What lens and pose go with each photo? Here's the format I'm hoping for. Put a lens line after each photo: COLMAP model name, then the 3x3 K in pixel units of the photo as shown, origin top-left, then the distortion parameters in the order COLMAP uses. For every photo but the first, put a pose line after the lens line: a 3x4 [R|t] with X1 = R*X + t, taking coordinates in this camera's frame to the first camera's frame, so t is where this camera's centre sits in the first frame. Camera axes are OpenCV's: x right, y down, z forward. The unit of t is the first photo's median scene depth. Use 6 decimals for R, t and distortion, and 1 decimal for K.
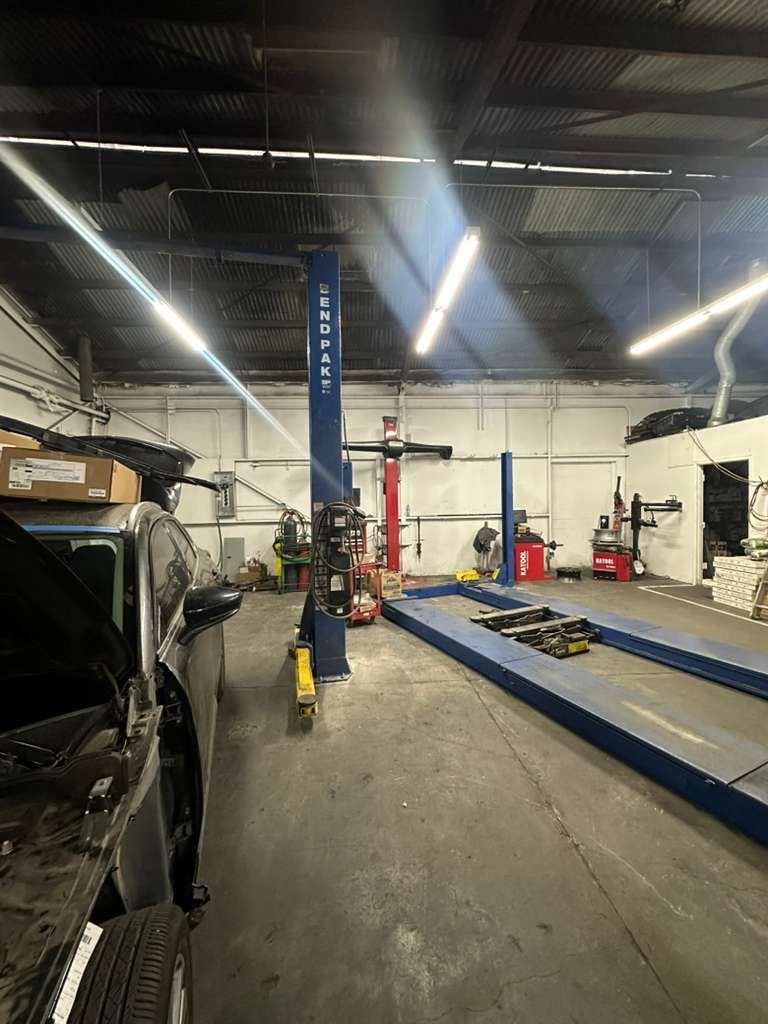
lens RADIAL K [[406.5, 0, 384.6], [0, 406.5, 510.6], [0, 0, 1]] dist [-0.003174, -0.000392]
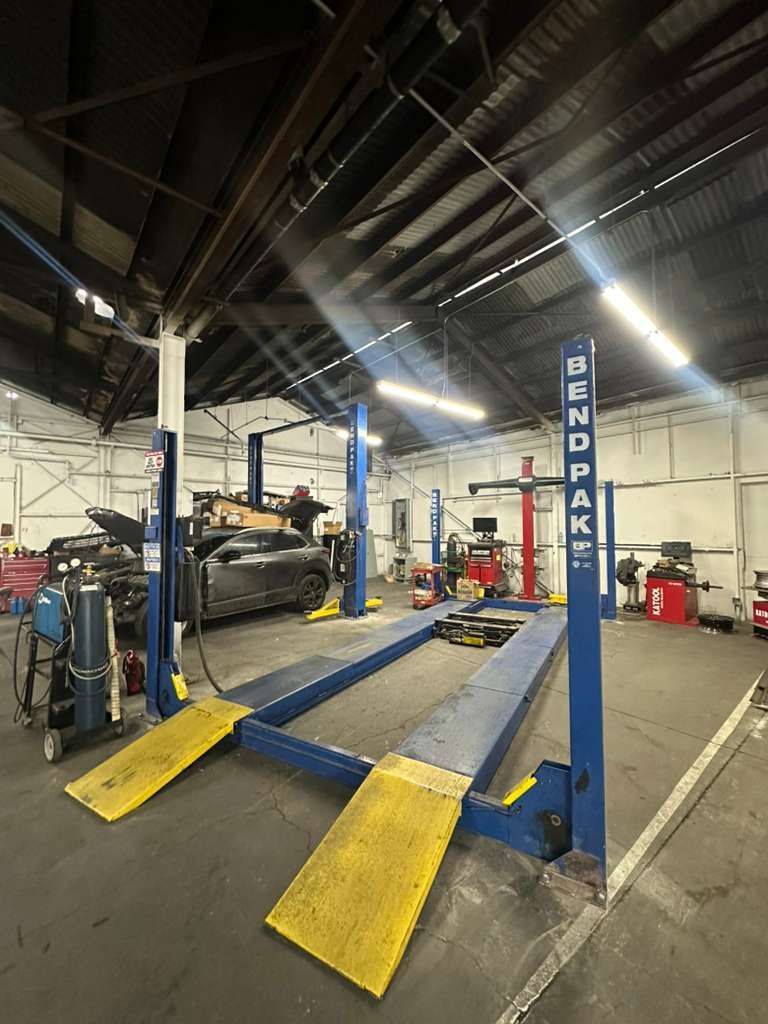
lens RADIAL K [[406.5, 0, 384.6], [0, 406.5, 510.6], [0, 0, 1]] dist [-0.003174, -0.000392]
pose [[0.582657, -0.015217, -0.812576, 0.915981], [-0.031990, 0.998620, -0.041640, -0.016405], [0.812088, 0.050257, 0.581366, -0.015506]]
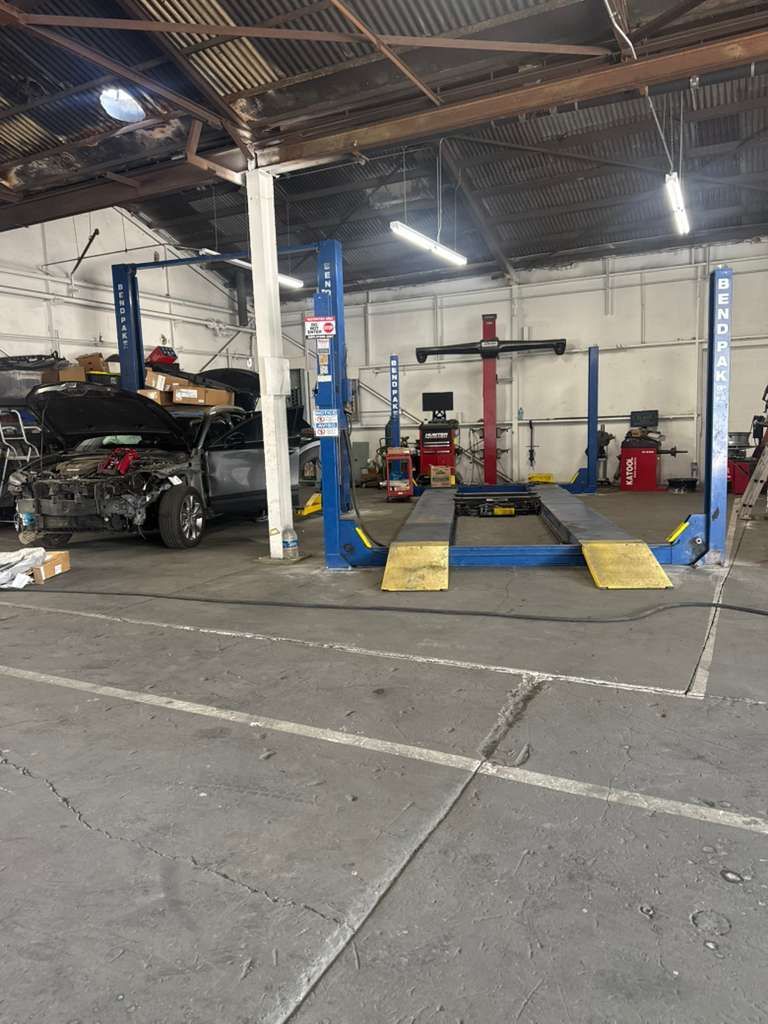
lens RADIAL K [[713.5, 0, 381.4], [0, 713.5, 512.6], [0, 0, 1]] dist [0.108484, -0.145267]
pose [[0.855151, 0.059172, -0.514992, 0.880220], [0.002325, 0.993016, 0.117957, 0.040952], [0.518375, -0.102068, 0.849041, -0.783182]]
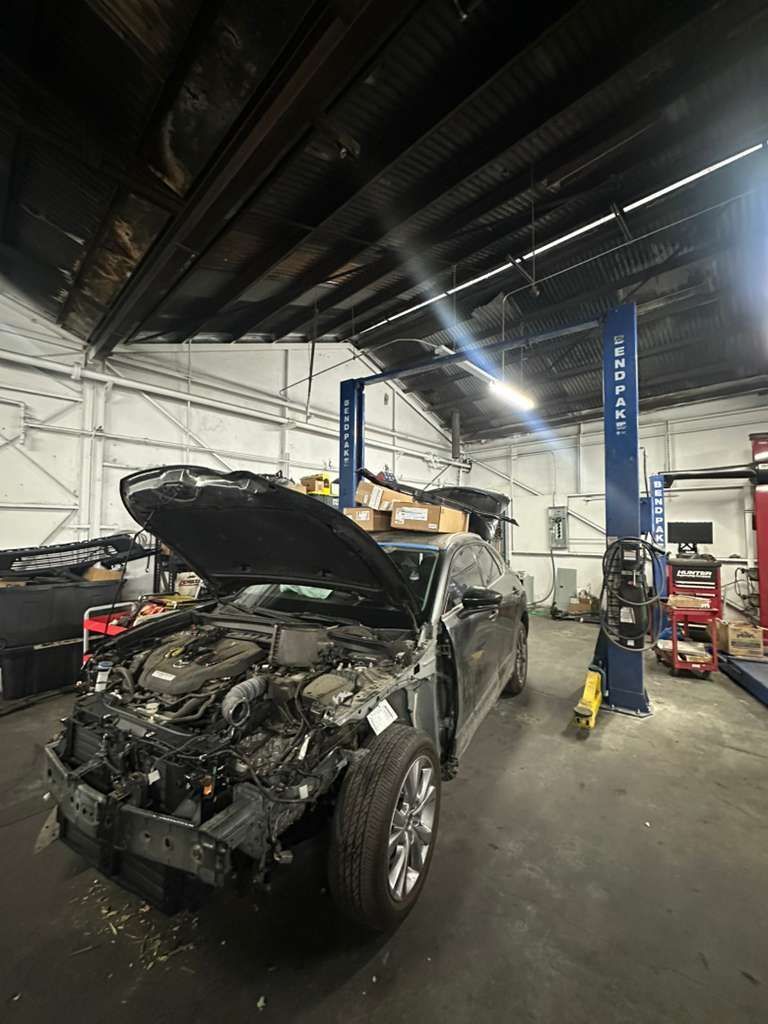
lens RADIAL K [[406.5, 0, 384.6], [0, 406.5, 510.6], [0, 0, 1]] dist [-0.003174, -0.000392]
pose [[0.671767, -0.017922, -0.740546, 0.130396], [-0.041314, 0.997245, -0.061610, 0.001367], [0.739610, 0.071982, 0.669175, -0.091067]]
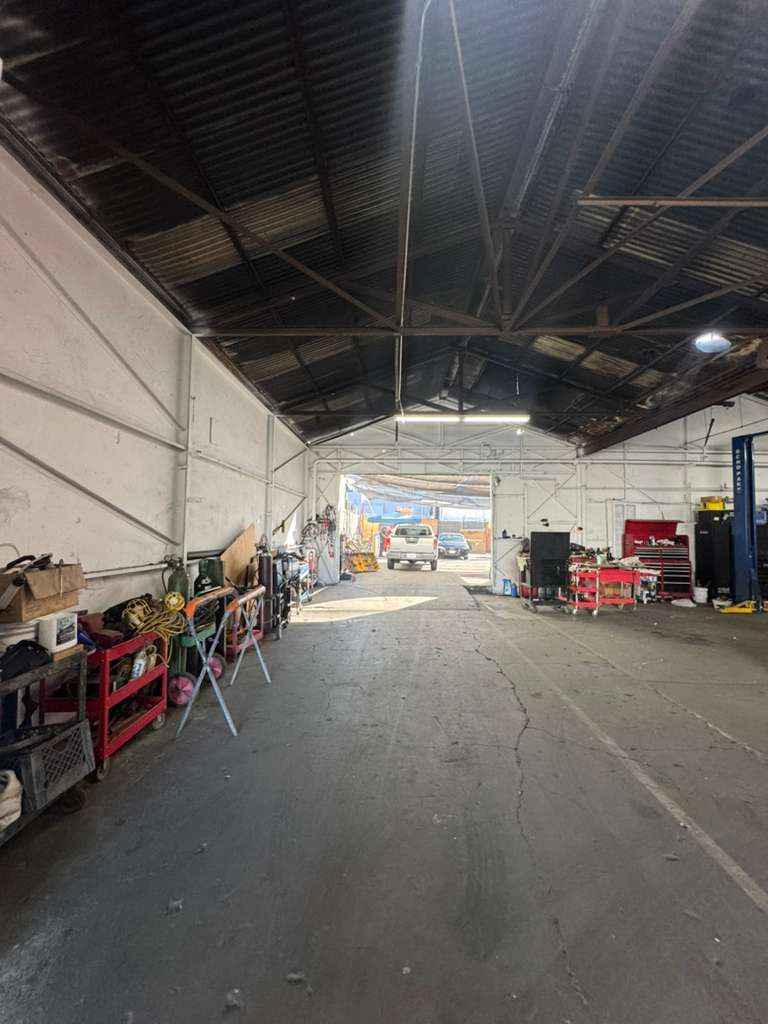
lens RADIAL K [[406.5, 0, 384.6], [0, 406.5, 510.6], [0, 0, 1]] dist [-0.003174, -0.000392]
pose [[-0.099306, -0.028890, -0.994637, 0.929532], [-0.042865, 0.998775, -0.024731, -0.001252], [0.994133, 0.040179, -0.100423, -0.637992]]
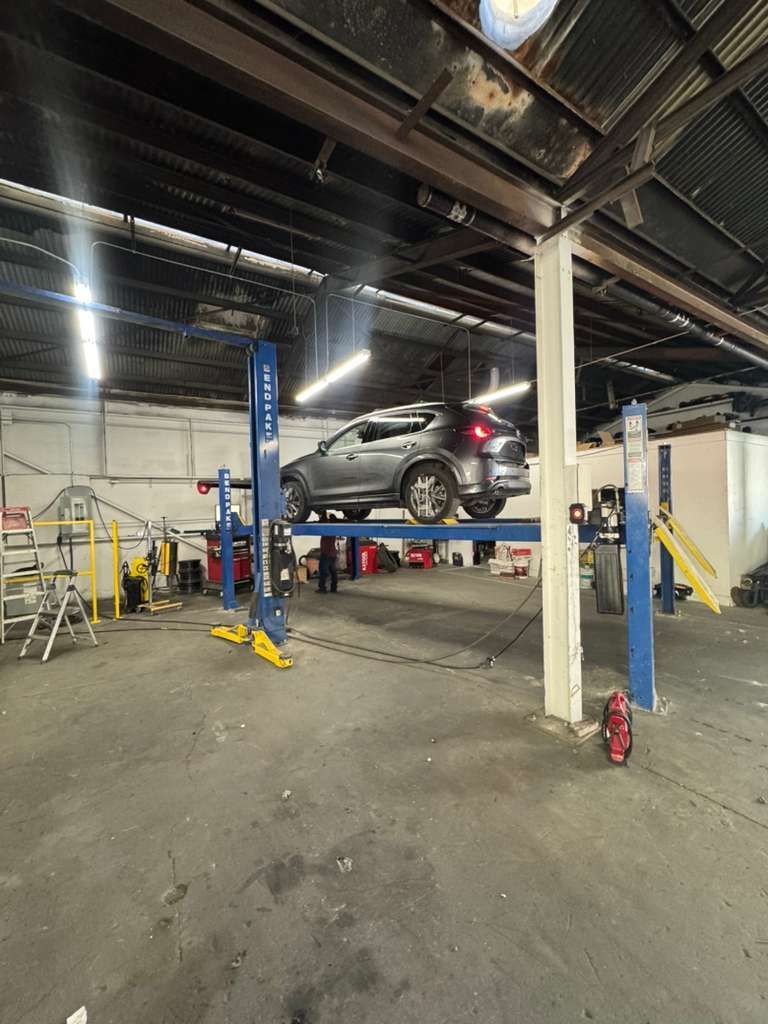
lens RADIAL K [[406.5, 0, 384.6], [0, 406.5, 510.6], [0, 0, 1]] dist [-0.003174, -0.000392]
pose [[0.884927, -0.013251, 0.465542, -0.261365], [0.026367, 0.999417, -0.021673, -0.003864], [-0.464983, 0.031454, 0.884761, -0.252364]]
